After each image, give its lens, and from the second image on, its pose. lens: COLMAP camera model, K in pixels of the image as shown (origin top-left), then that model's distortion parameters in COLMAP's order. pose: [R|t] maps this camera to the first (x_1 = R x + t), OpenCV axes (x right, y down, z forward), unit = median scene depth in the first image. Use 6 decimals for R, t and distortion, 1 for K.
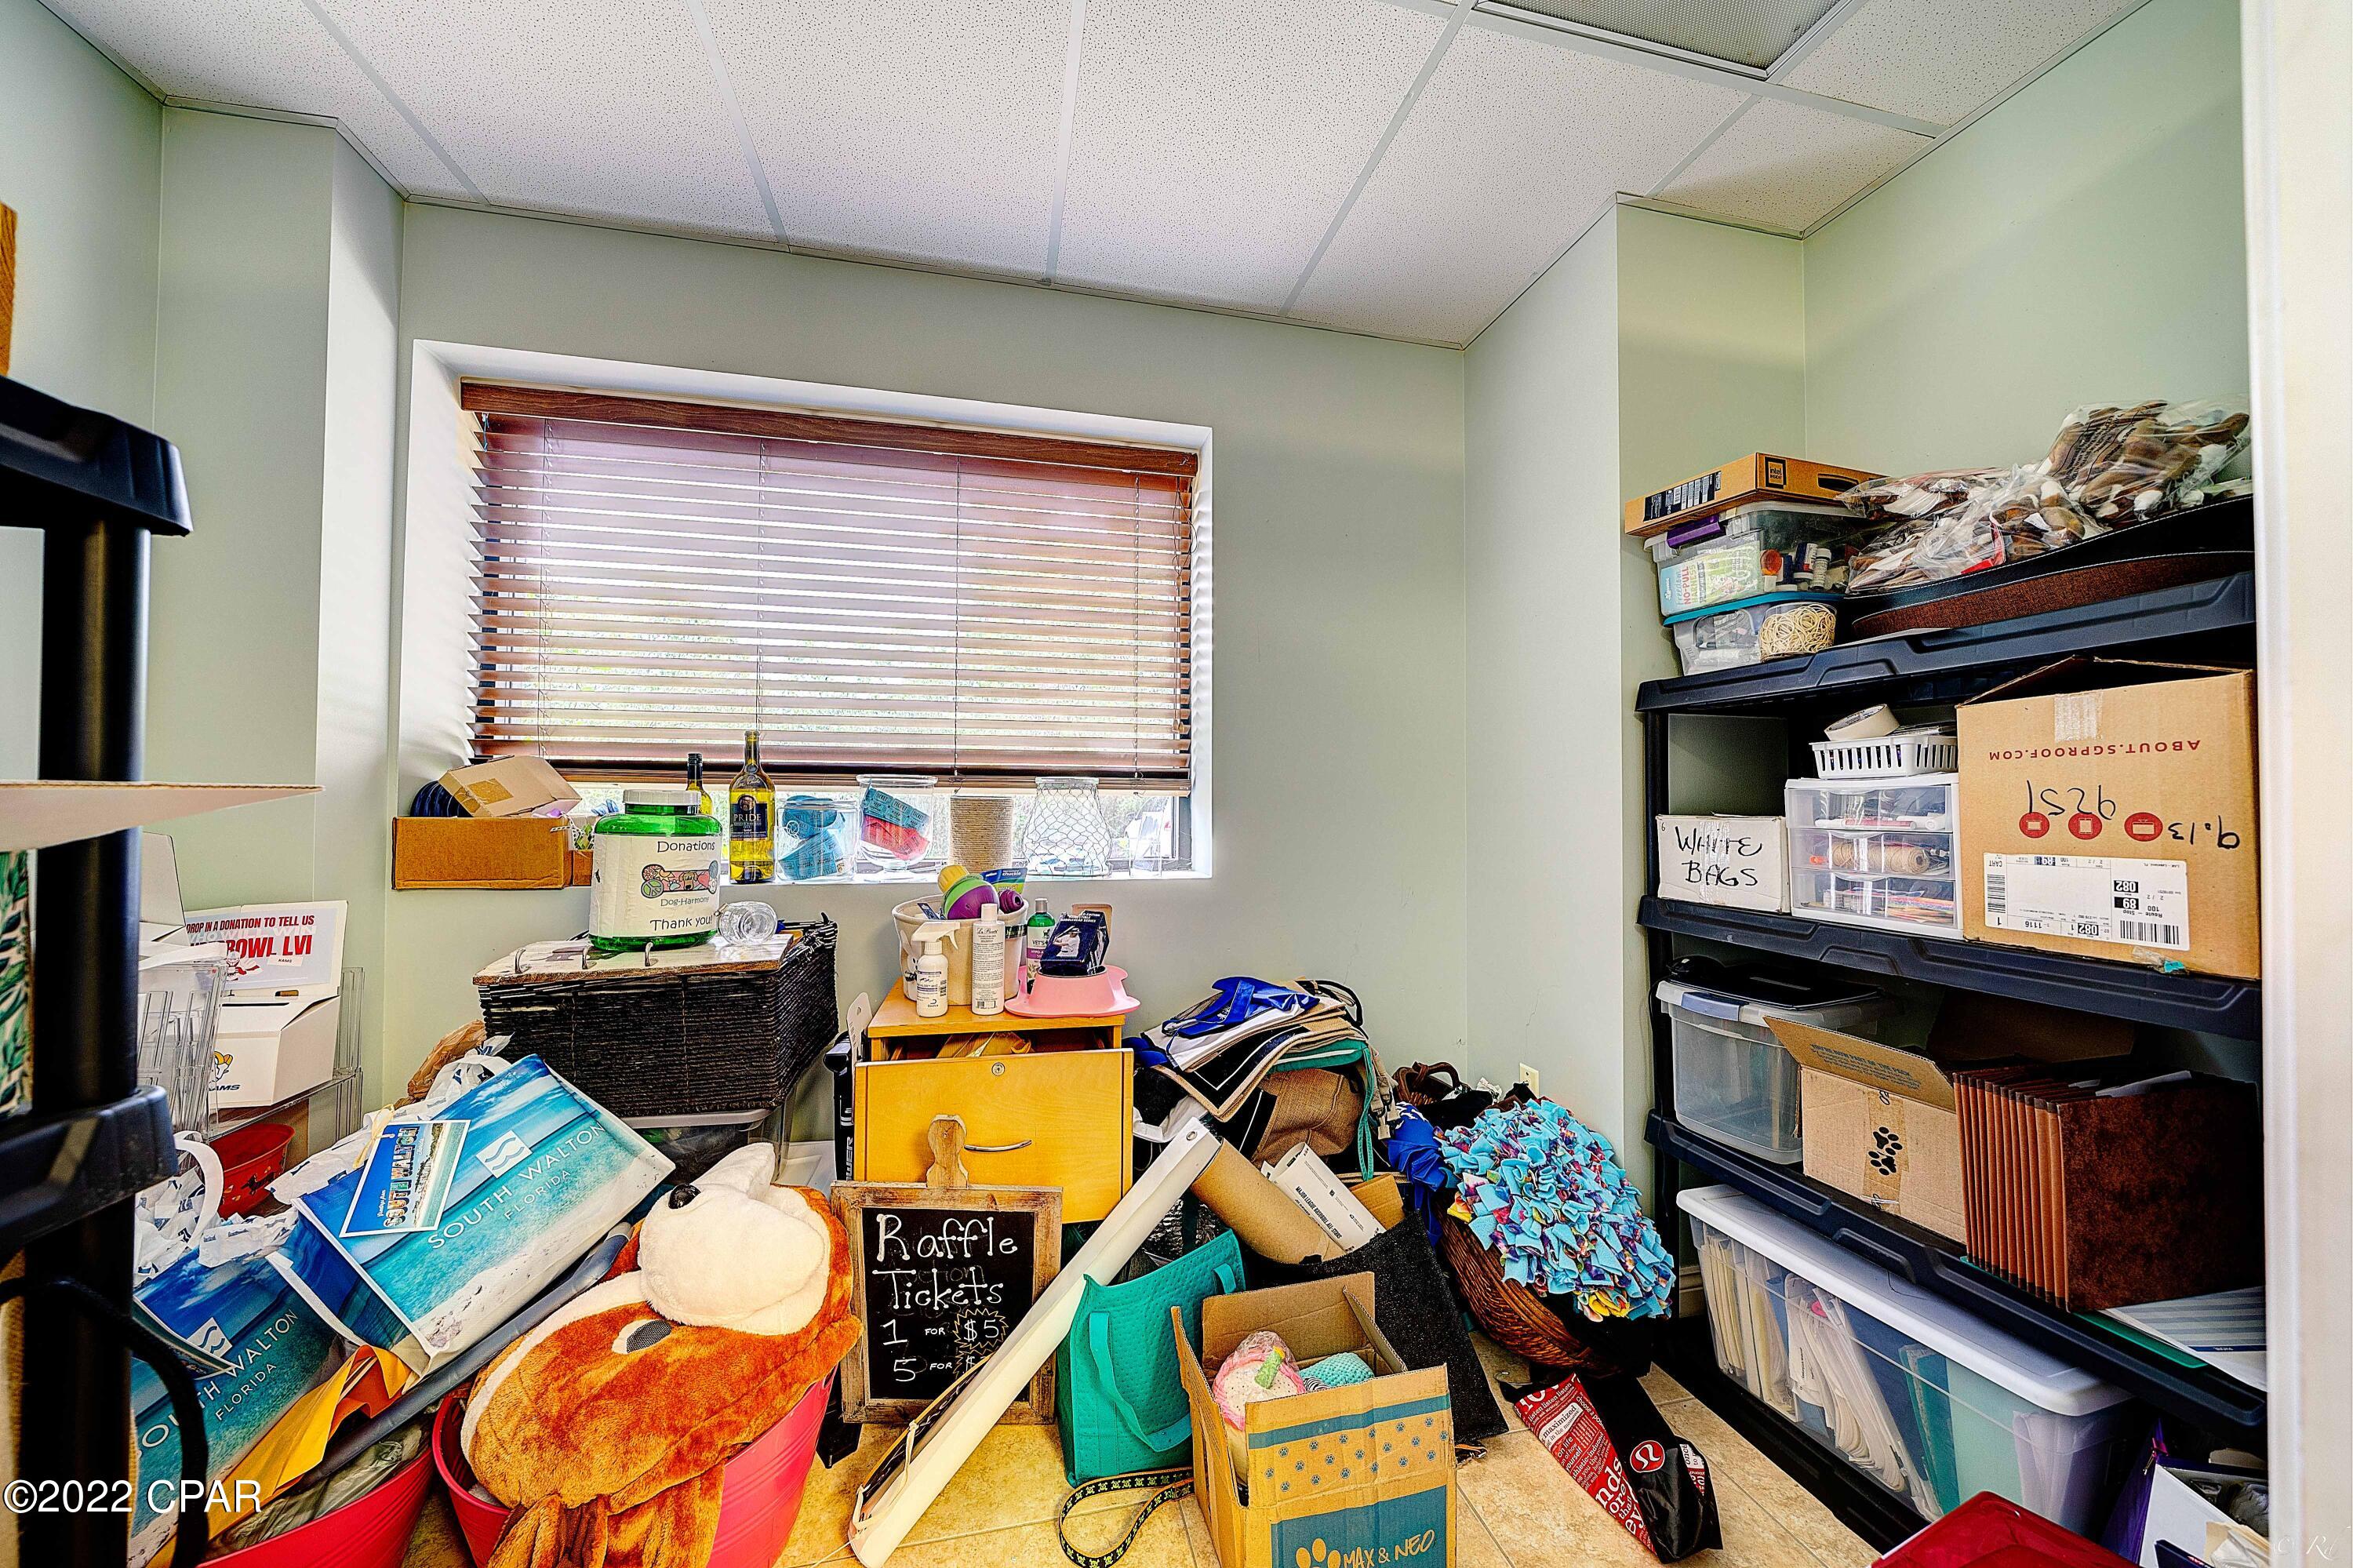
lens RADIAL K [[815.3, 0, 1172.1], [0, 815.3, 784.5], [0, 0, 1]] dist [-0.004682, -0.000154]
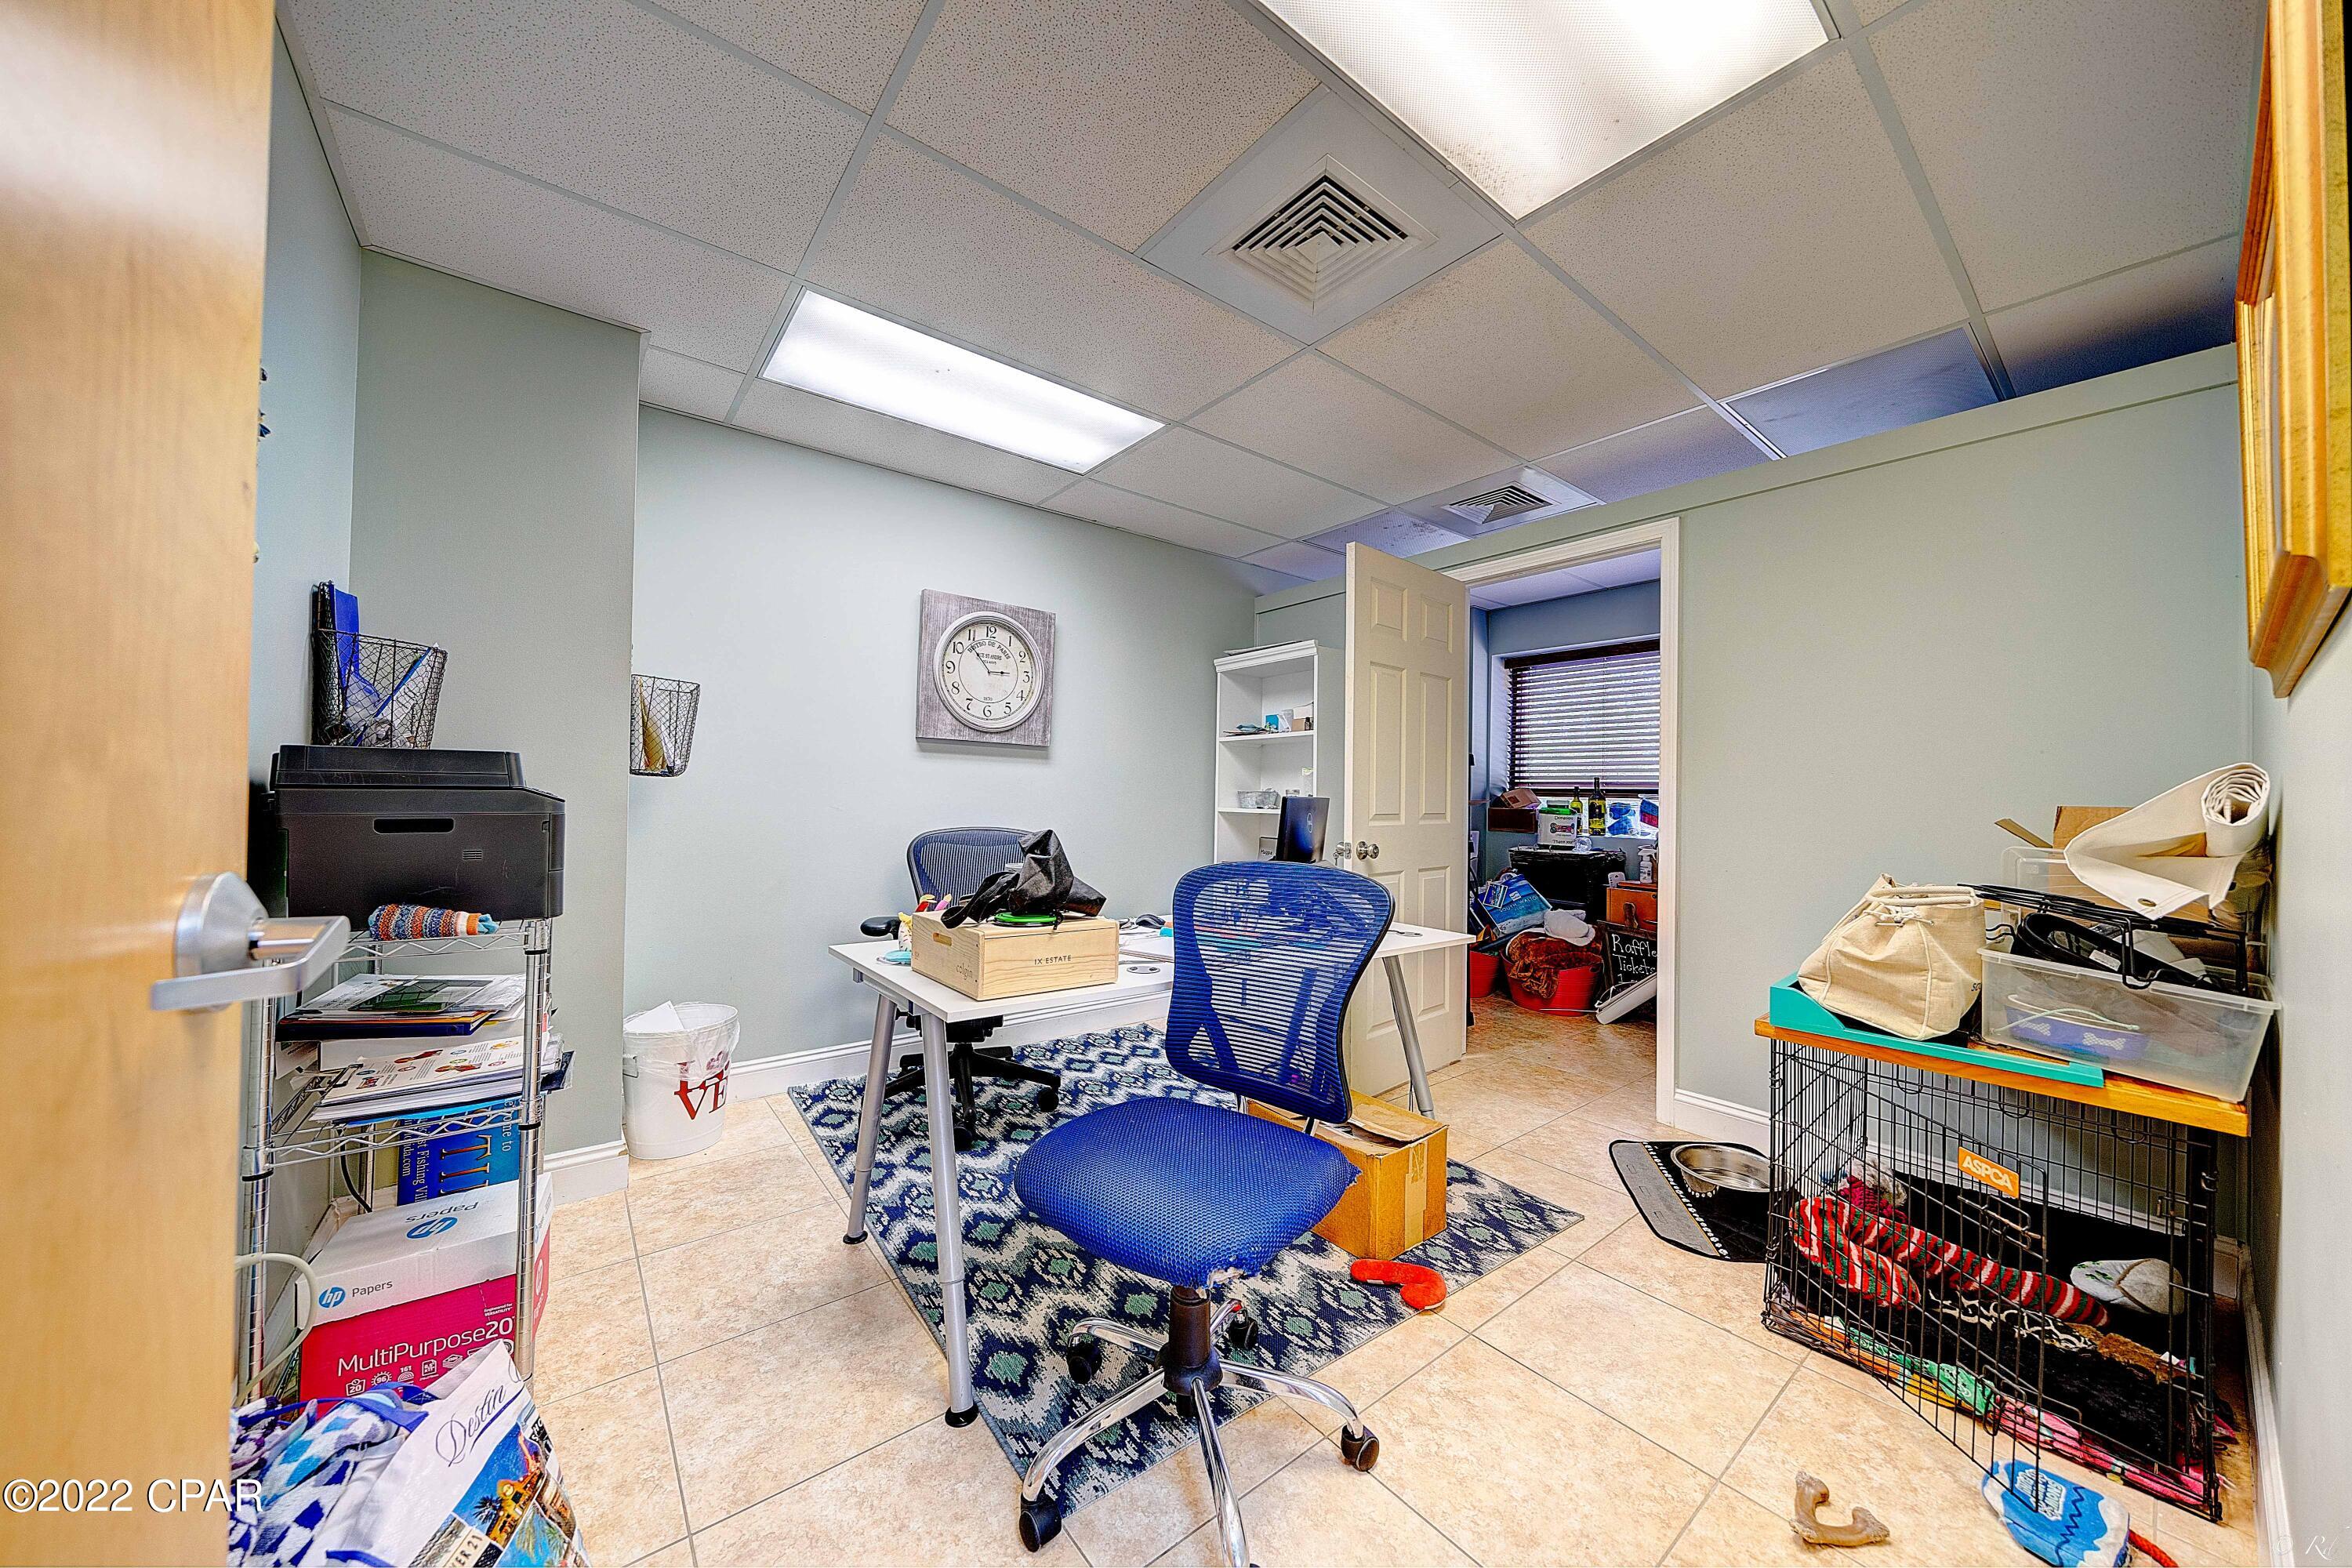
lens RADIAL K [[814.9, 0, 1171.6], [0, 814.9, 784.5], [0, 0, 1]] dist [-0.004682, -0.000154]
pose [[0.440011, -0.007811, -0.897959, 1.231396], [0.004637, 0.999969, -0.006426, -0.032652], [0.897981, -0.001336, 0.440033, -1.376443]]
